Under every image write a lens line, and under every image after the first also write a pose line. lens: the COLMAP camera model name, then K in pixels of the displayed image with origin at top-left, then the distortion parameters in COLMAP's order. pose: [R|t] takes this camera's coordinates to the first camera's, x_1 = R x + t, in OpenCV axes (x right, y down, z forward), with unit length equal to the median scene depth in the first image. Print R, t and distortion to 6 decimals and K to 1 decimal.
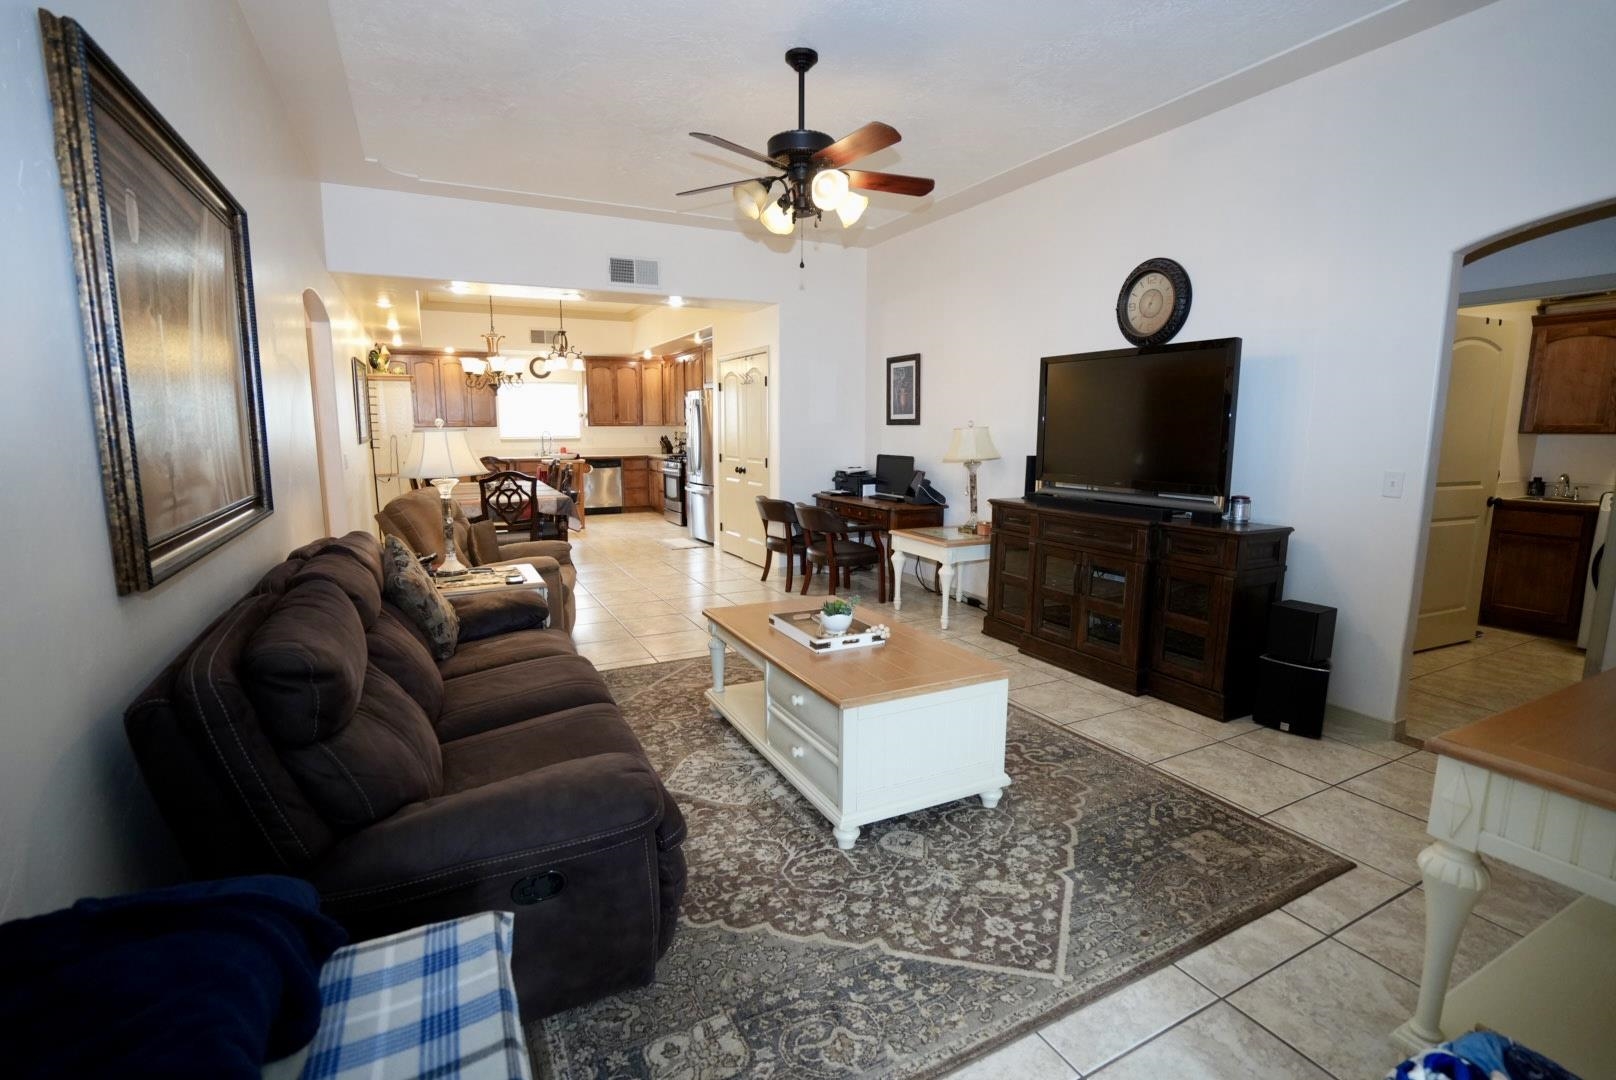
lens RADIAL K [[735.7, 0, 812.6], [0, 735.7, 537.5], [0, 0, 1]] dist [-0.043607, 0.010025]
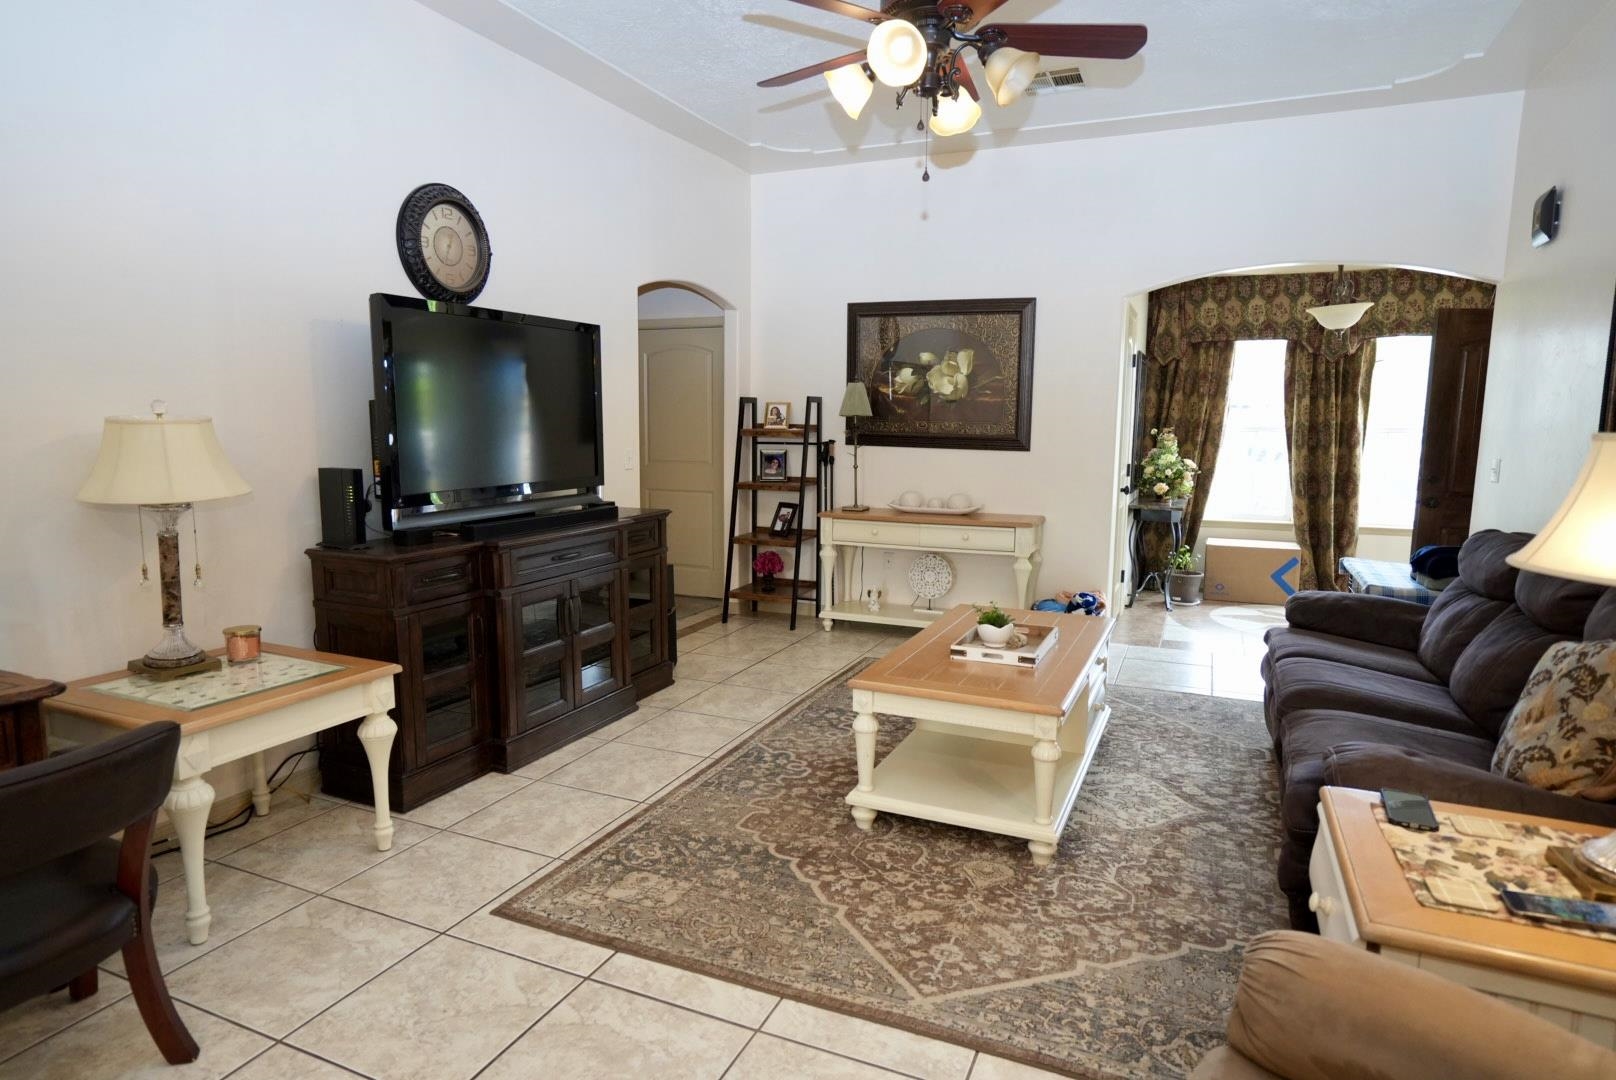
lens RADIAL K [[901.9, 0, 815.9], [0, 901.9, 535.1], [0, 0, 1]] dist [-0.025792, 0.002078]
pose [[-0.623574, -0.109787, 0.774017, -0.562088], [0.103738, 0.969714, 0.221120, -0.226913], [-0.774851, 0.218179, -0.593299, 1.488148]]
